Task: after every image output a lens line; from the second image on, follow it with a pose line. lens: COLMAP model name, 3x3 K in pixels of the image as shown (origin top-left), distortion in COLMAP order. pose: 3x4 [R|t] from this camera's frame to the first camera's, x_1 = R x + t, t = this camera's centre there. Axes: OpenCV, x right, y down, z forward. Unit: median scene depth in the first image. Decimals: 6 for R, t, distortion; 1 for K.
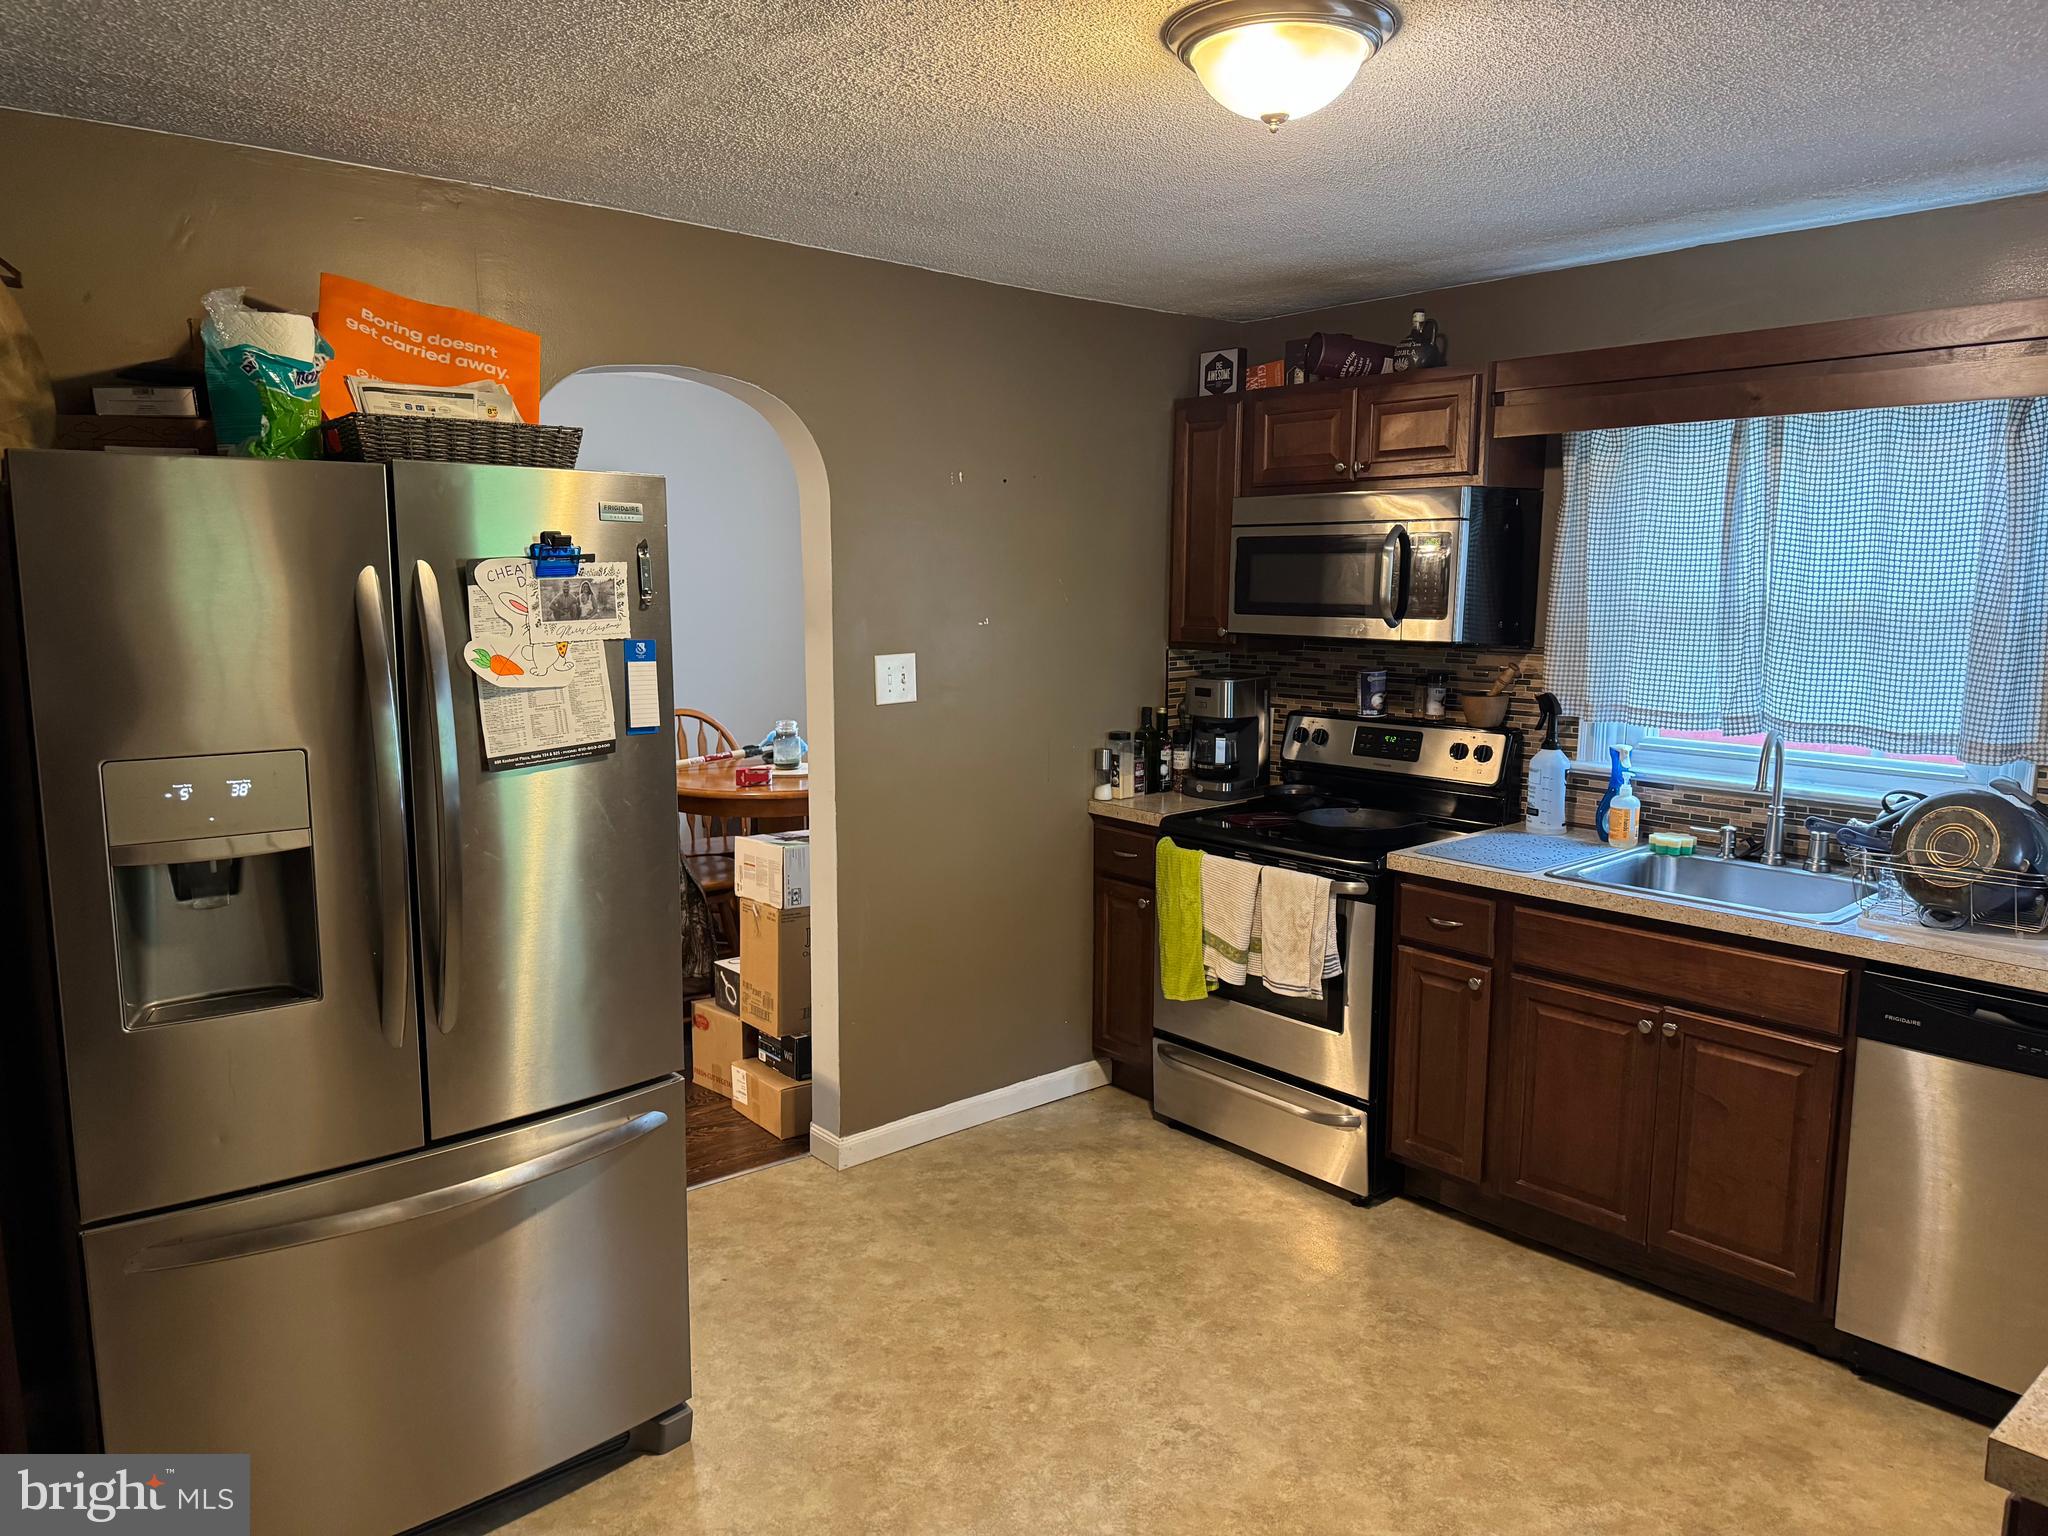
lens RADIAL K [[1449.9, 0, 1024.0], [0, 1449.9, 768.0], [0, 0, 1]] dist [-0.008288, -0.003501]
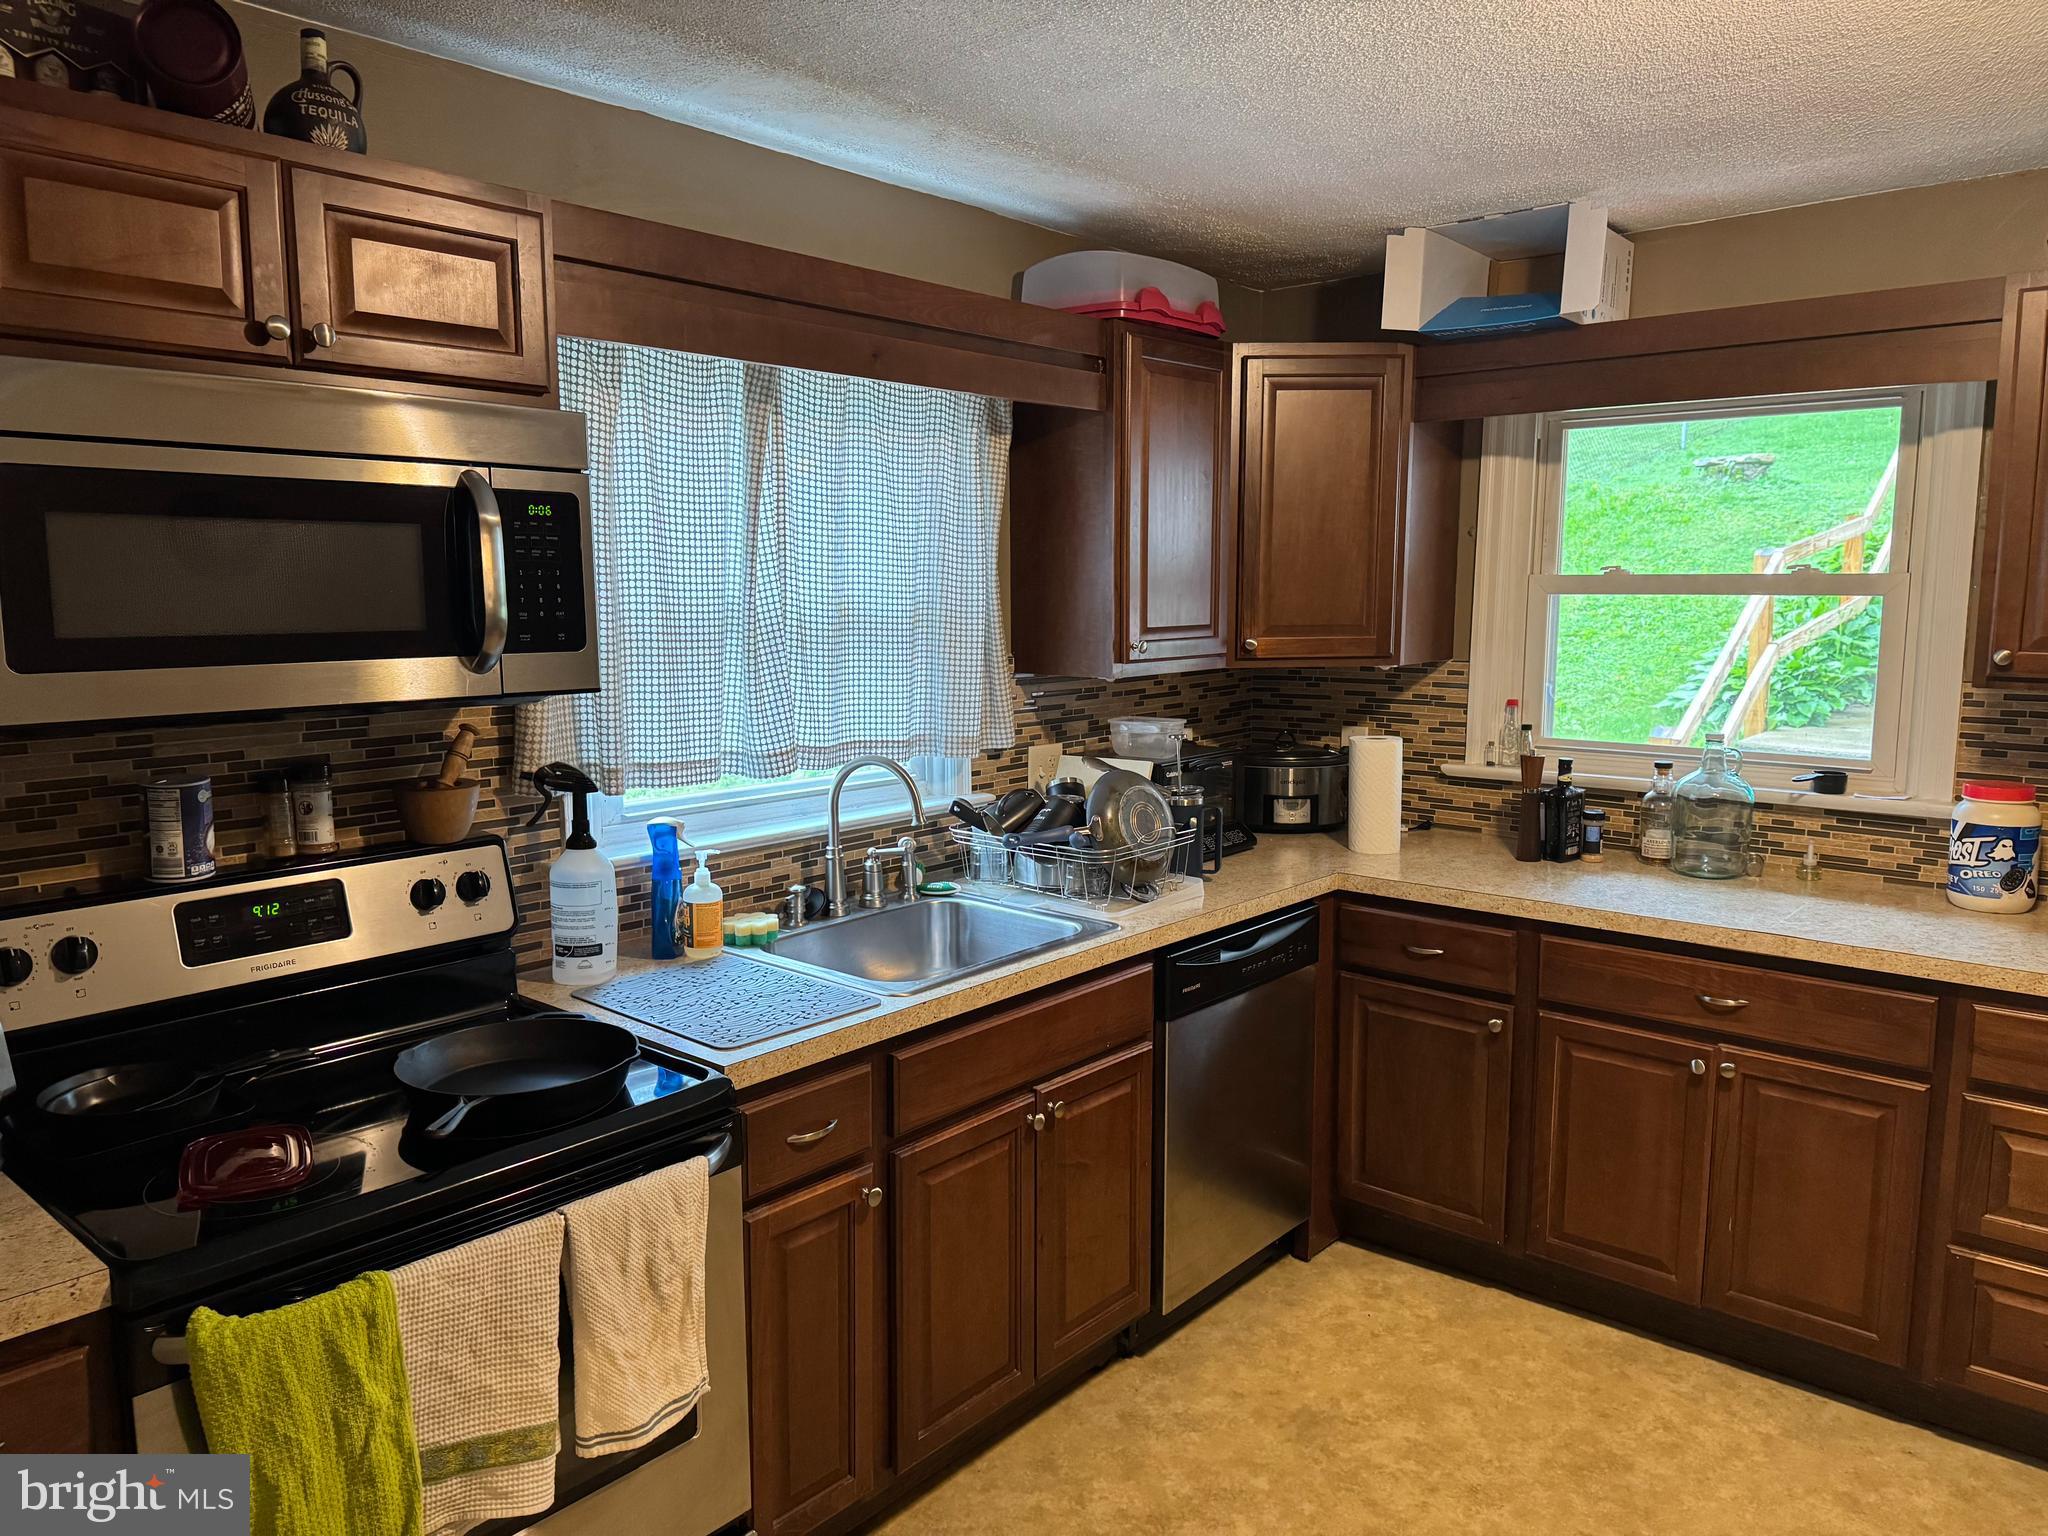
lens RADIAL K [[1452.1, 0, 1024.0], [0, 1452.1, 768.0], [0, 0, 1]] dist [0.036527, 0.000143]
pose [[-0.142583, -0.125450, 0.981801, -0.318292], [0.148738, 0.977956, 0.146559, -0.125423], [-0.978543, 0.166928, -0.120780, 0.987314]]
